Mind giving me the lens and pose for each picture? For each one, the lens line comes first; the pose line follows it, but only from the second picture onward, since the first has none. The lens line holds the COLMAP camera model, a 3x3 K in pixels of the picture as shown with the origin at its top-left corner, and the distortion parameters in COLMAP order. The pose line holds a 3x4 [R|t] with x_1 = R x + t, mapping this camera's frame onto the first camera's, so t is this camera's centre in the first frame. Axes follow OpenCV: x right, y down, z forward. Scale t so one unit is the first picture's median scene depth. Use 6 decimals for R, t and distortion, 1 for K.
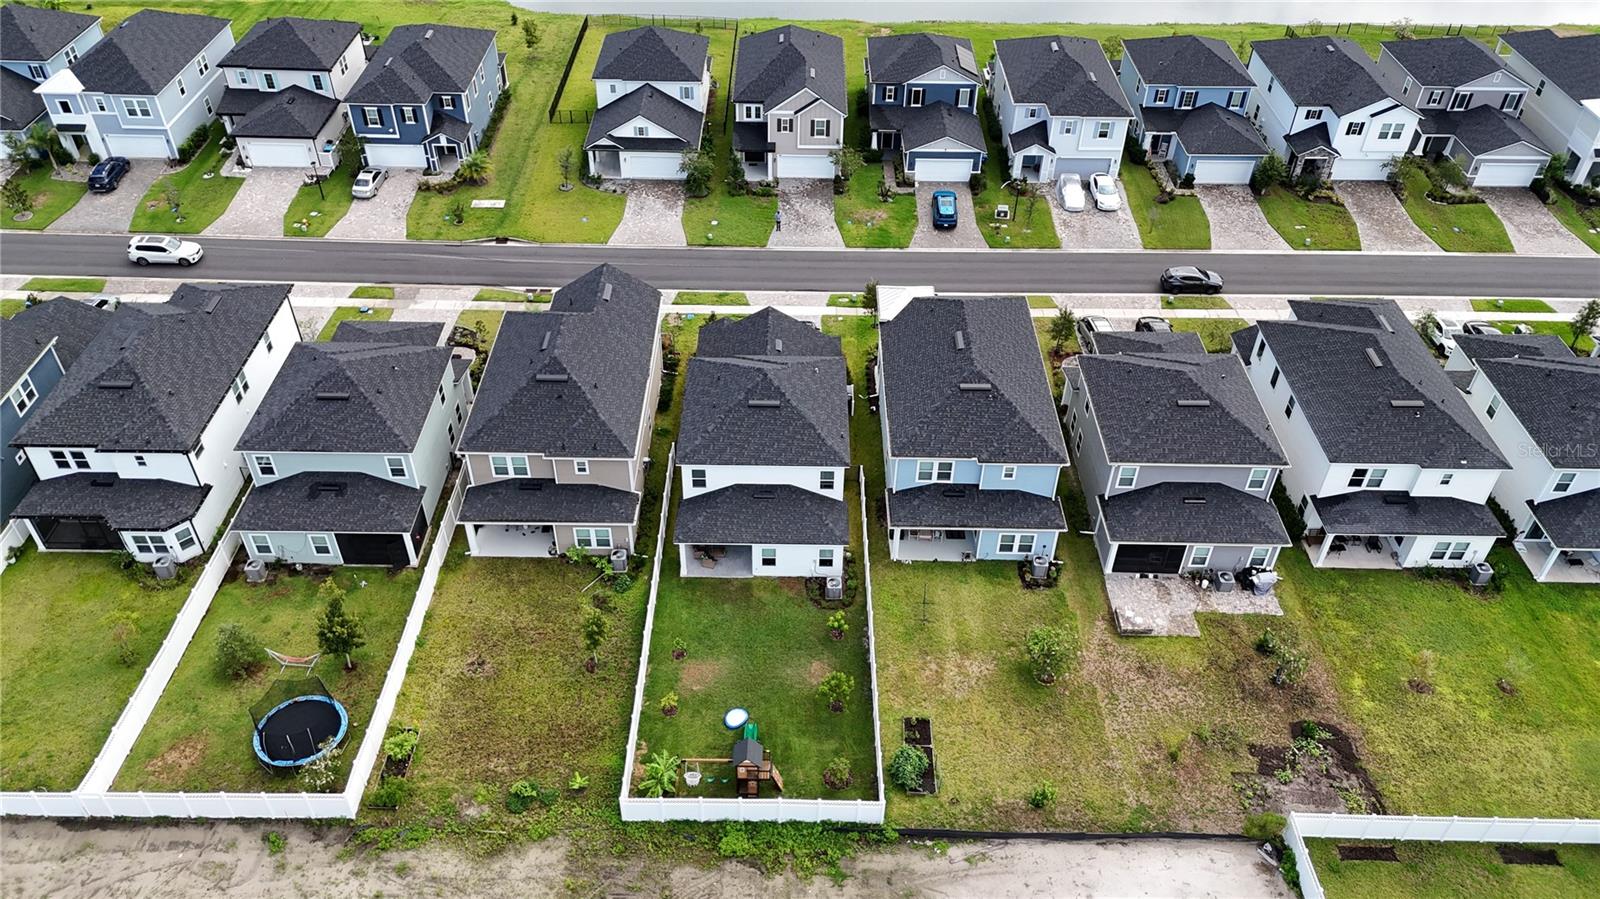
lens RADIAL K [[1186.4, 0, 797.7], [0, 1186.4, 455.3], [0, 0, 1]] dist [0.048683, -0.040656]
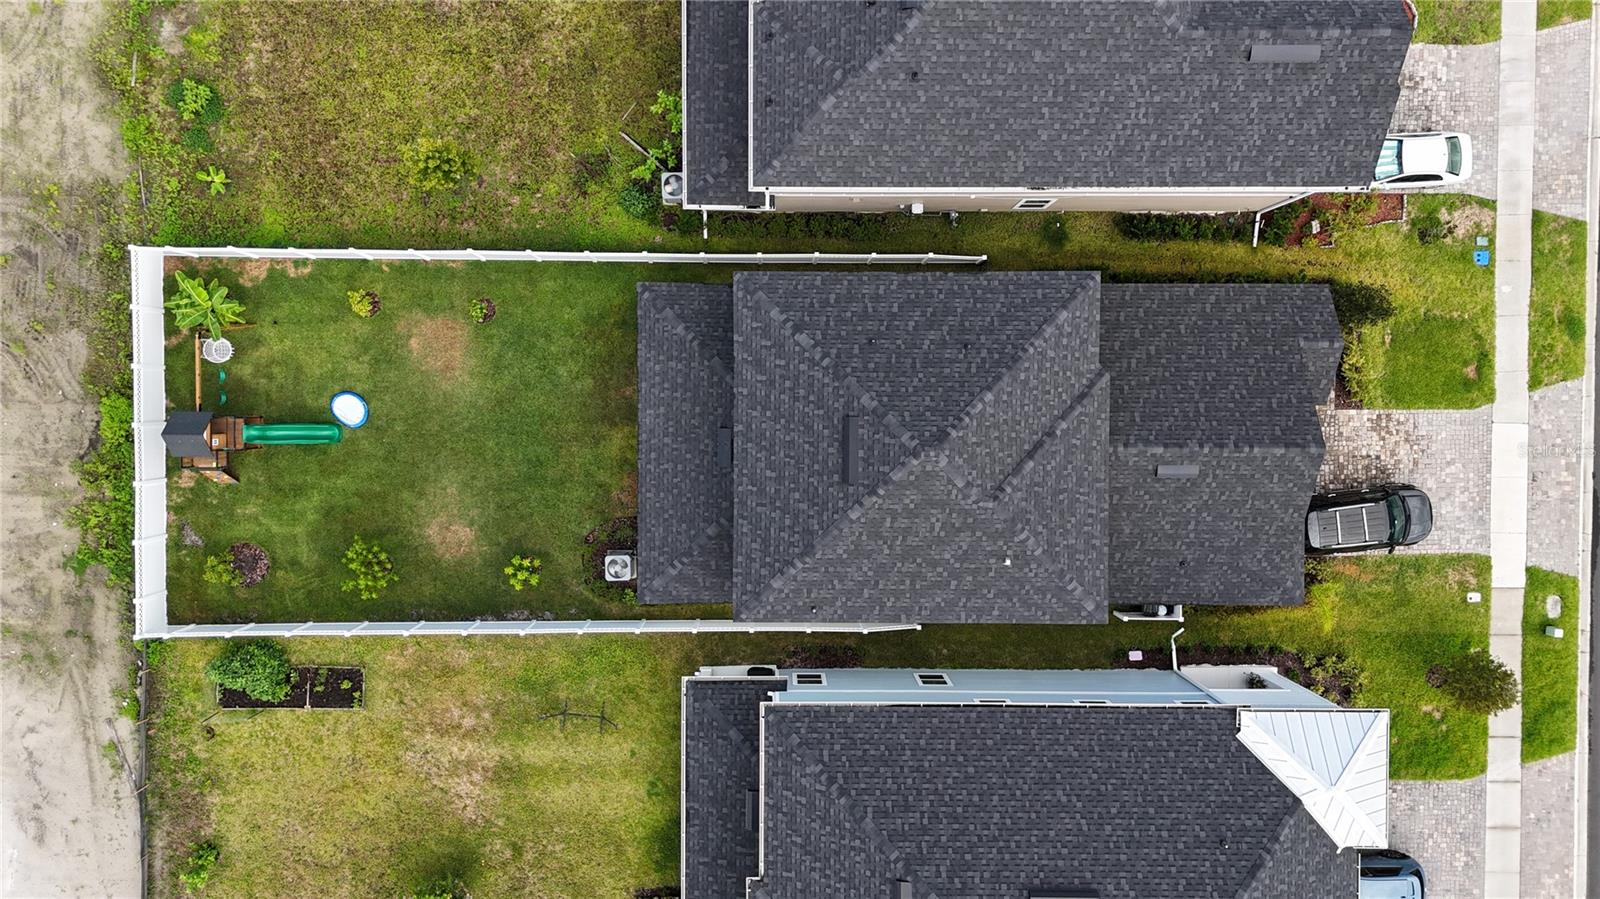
lens RADIAL K [[1186.4, 0, 793.2], [0, 1186.4, 440.1], [0, 0, 1]] dist [0.048683, -0.040656]
pose [[0.002720, 0.999667, 0.025652, -0.045493], [-0.650468, -0.017715, 0.759327, -0.378223], [0.759529, -0.018751, 0.650203, 0.677209]]
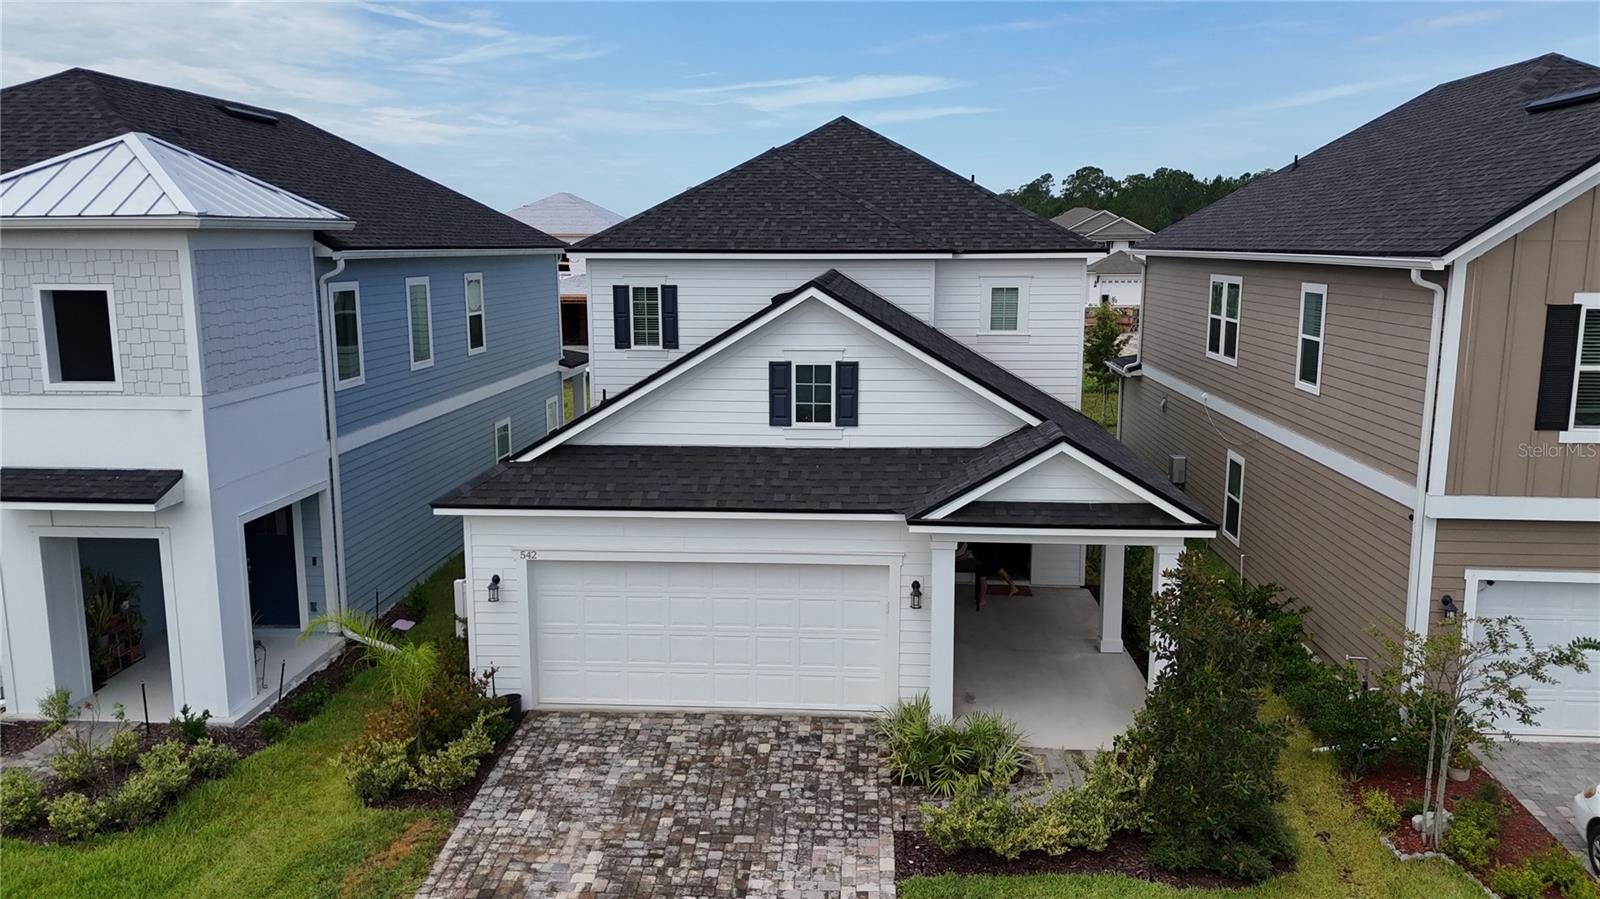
lens RADIAL K [[1186.4, 0, 798.8], [0, 1186.4, 446.3], [0, 0, 1]] dist [0.048683, -0.040656]
pose [[-0.998096, -0.017728, 0.059081, -0.039613], [0.033666, 0.646016, 0.762582, -0.295743], [-0.051687, 0.763118, -0.644189, 1.334623]]
